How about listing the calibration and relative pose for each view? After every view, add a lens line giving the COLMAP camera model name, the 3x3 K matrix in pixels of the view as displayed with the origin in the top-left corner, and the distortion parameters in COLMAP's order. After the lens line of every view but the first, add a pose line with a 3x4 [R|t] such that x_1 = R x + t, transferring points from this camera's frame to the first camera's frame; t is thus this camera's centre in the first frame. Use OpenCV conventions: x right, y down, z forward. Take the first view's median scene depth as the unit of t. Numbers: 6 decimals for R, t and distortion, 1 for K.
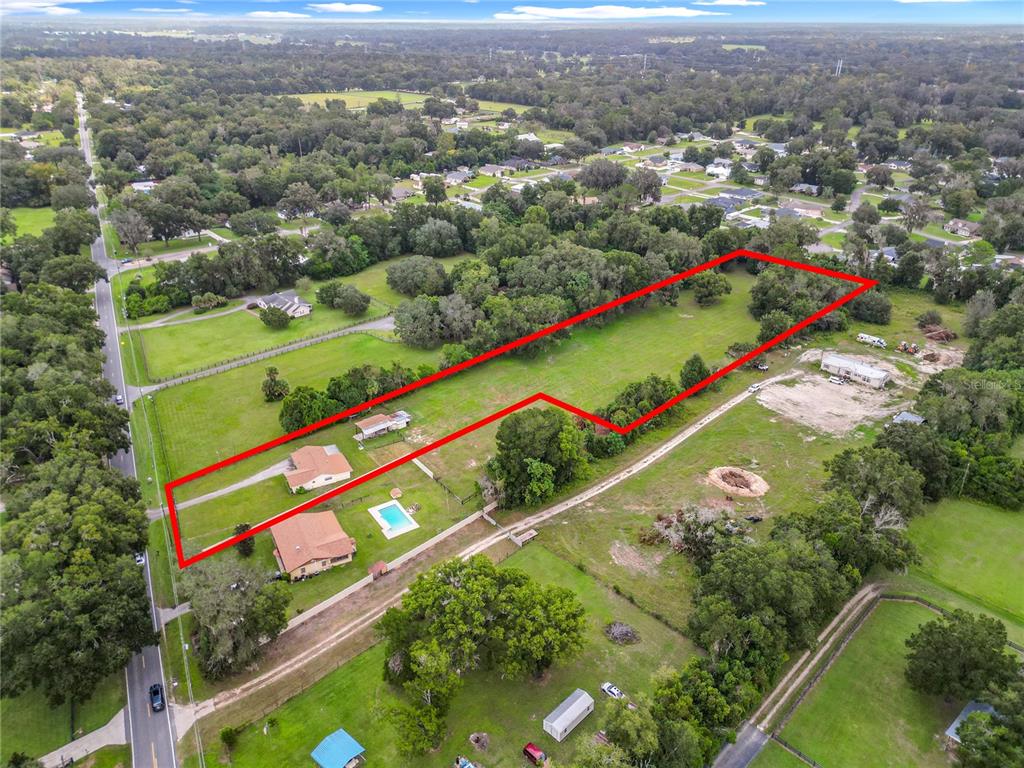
lens RADIAL K [[721.8, 0, 516.8], [0, 721.8, 387.5], [0, 0, 1]] dist [0.085184, -0.076489]
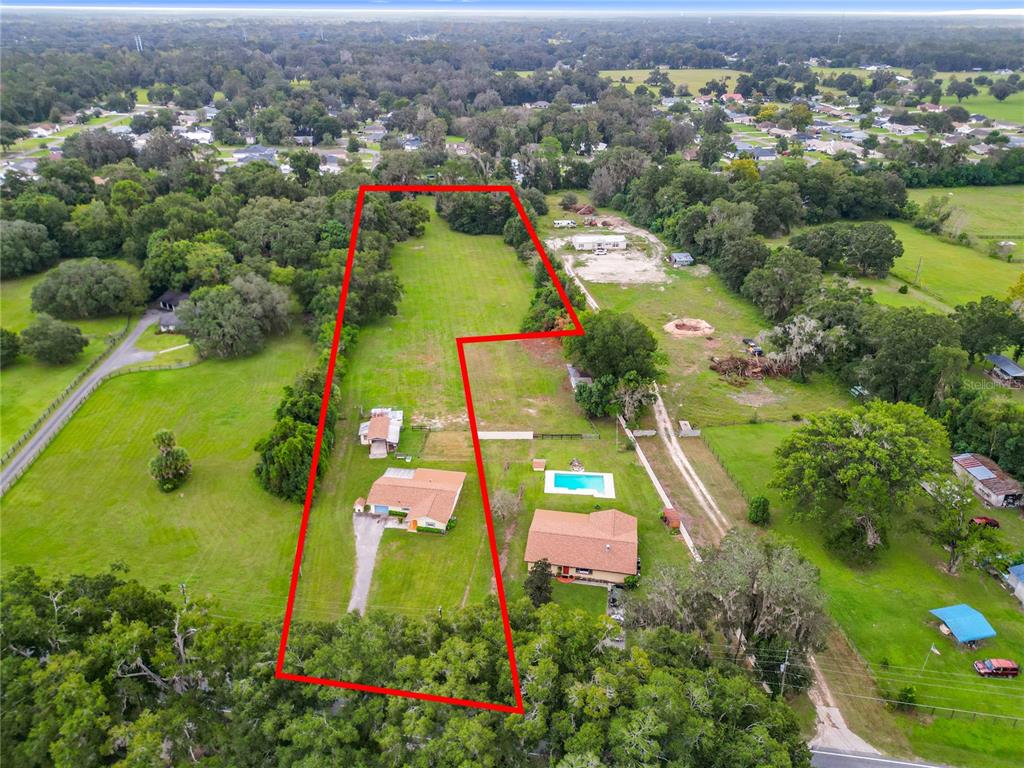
lens RADIAL K [[721.8, 0, 516.8], [0, 721.8, 387.5], [0, 0, 1]] dist [0.085184, -0.076489]
pose [[0.622141, -0.370927, 0.689460, -0.535832], [0.362149, 0.917109, 0.166612, -0.055309], [-0.694110, 0.146031, 0.704901, 0.346053]]
